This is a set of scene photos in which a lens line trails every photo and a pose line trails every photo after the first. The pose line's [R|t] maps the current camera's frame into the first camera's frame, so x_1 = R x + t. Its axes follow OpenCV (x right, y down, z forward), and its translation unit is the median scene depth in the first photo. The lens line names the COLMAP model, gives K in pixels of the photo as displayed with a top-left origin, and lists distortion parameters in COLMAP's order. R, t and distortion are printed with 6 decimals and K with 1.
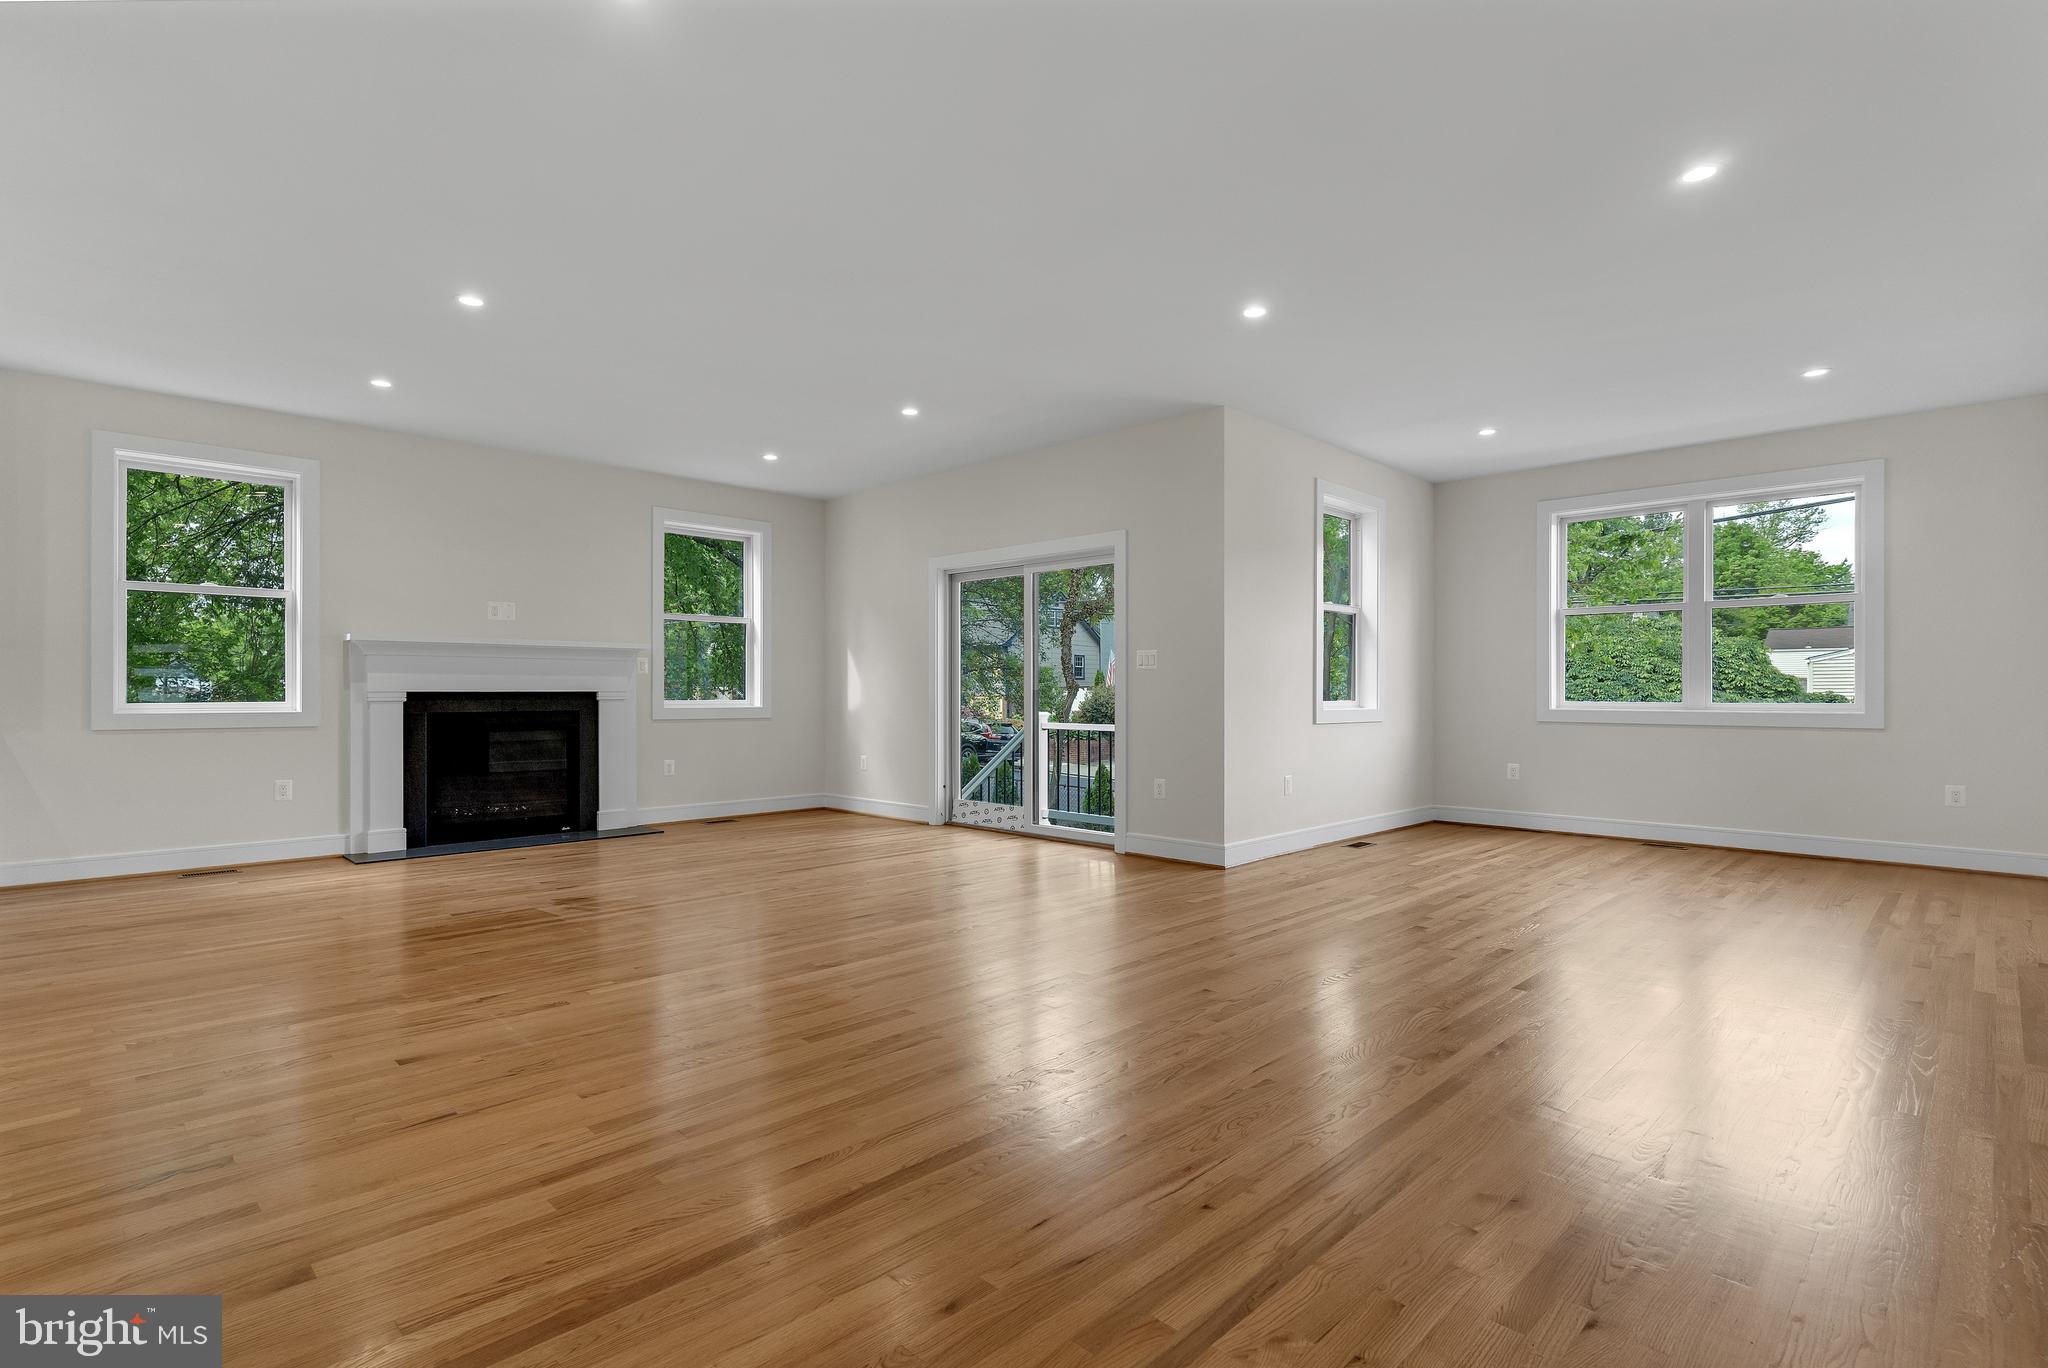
lens RADIAL K [[940.9, 0, 1024.0], [0, 940.9, 684.0], [0, 0, 1]] dist [0.000810, 0.000060]
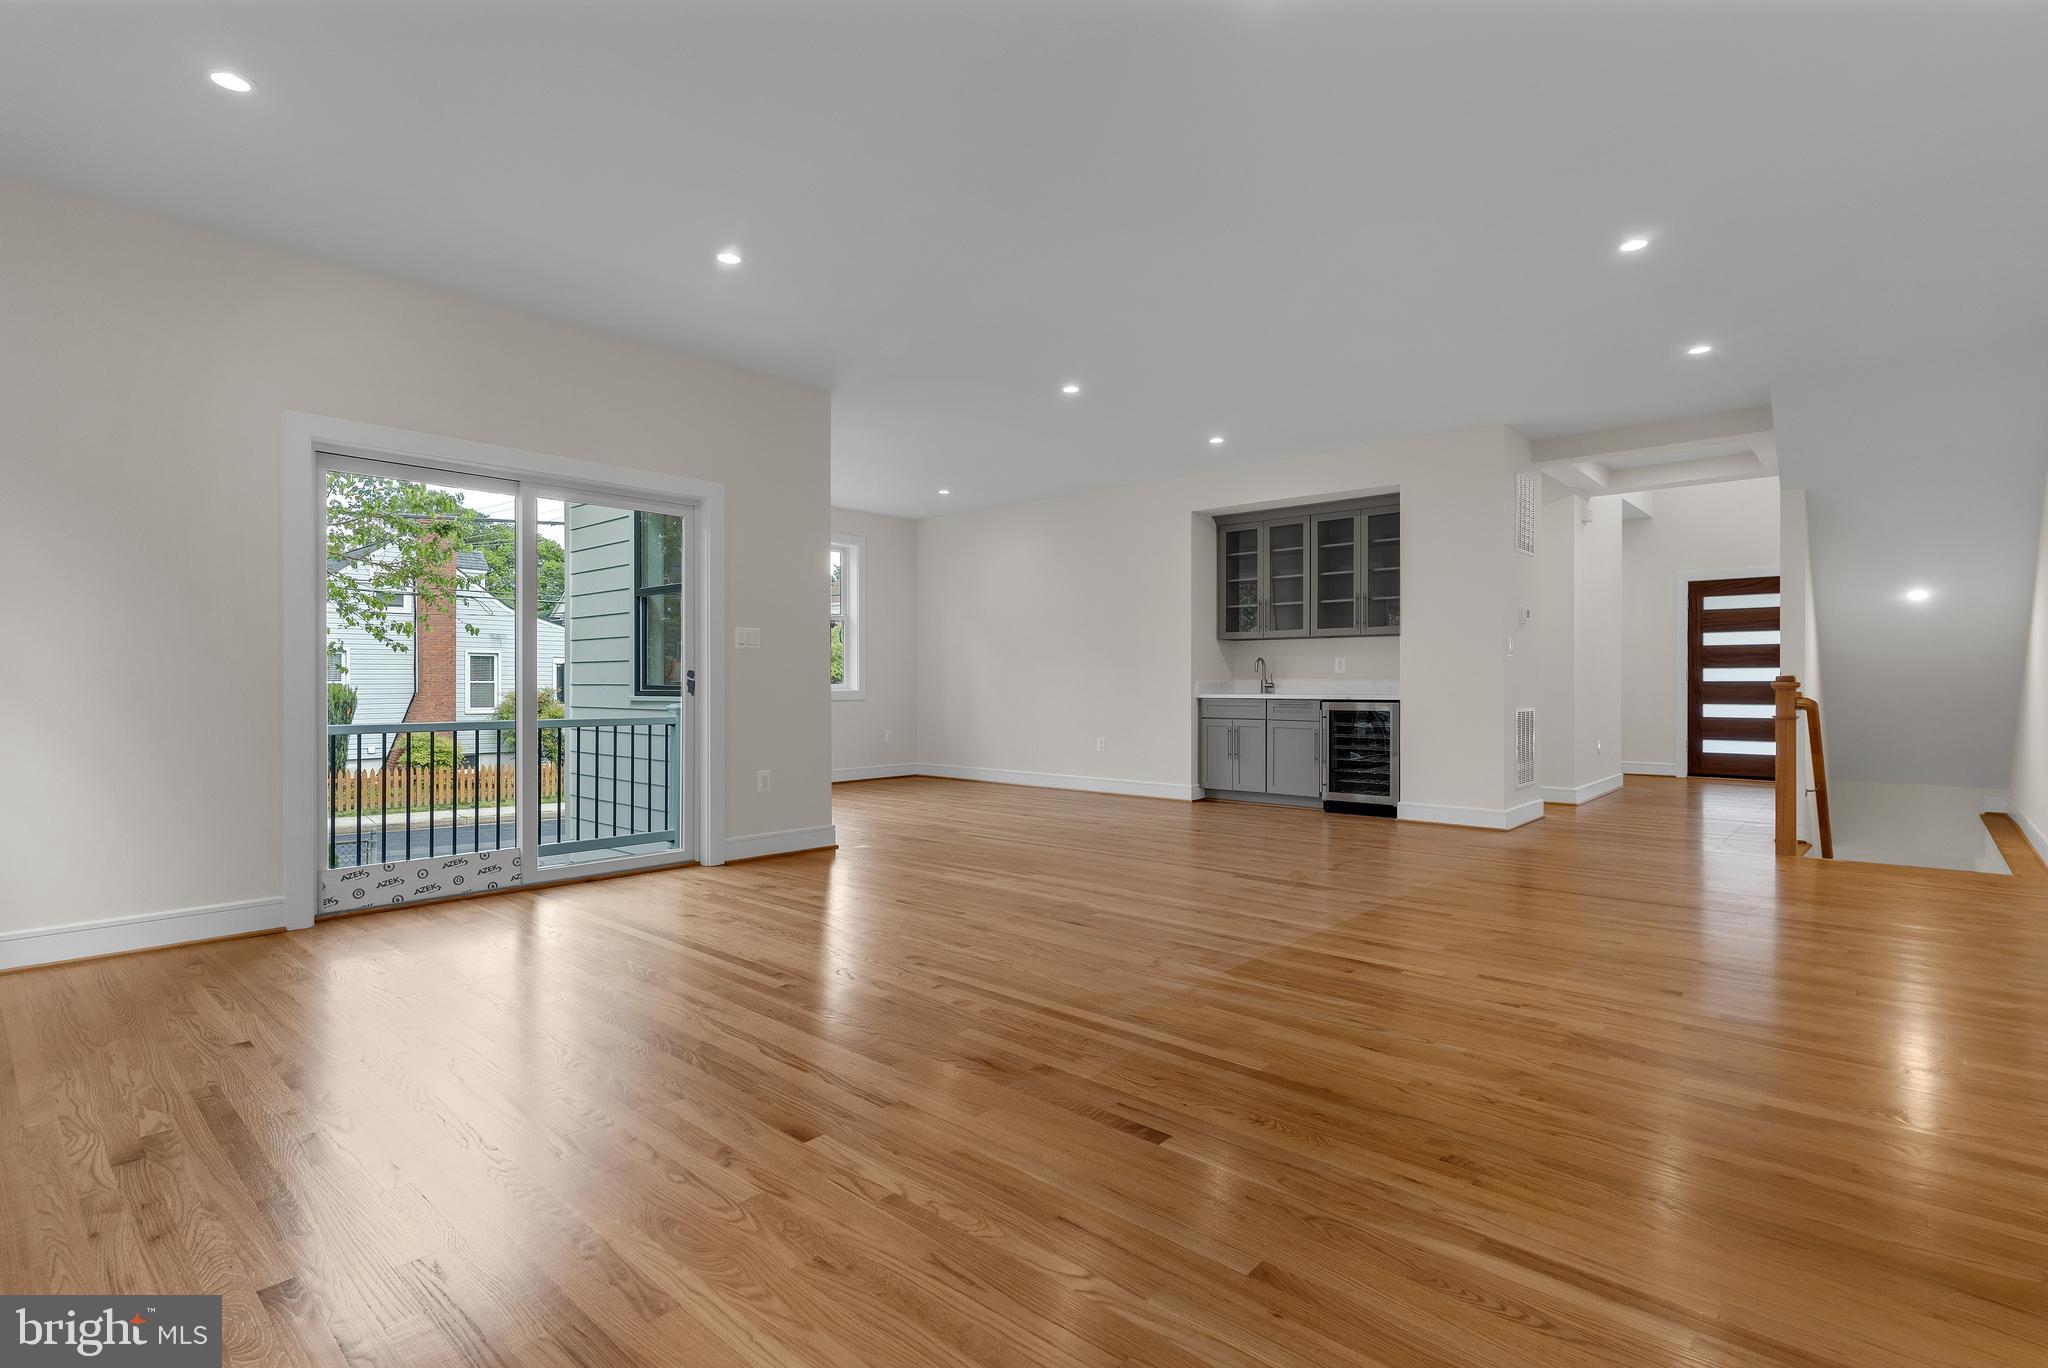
lens RADIAL K [[999.5, 0, 1020.2], [0, 999.5, 685.4], [0, 0, 1]] dist [-0.000263, -0.000199]
pose [[-0.023419, -0.014283, 0.999624, -0.718690], [-0.005385, 0.999885, 0.014161, 0.011742], [-0.999711, -0.005051, -0.023493, 0.716088]]
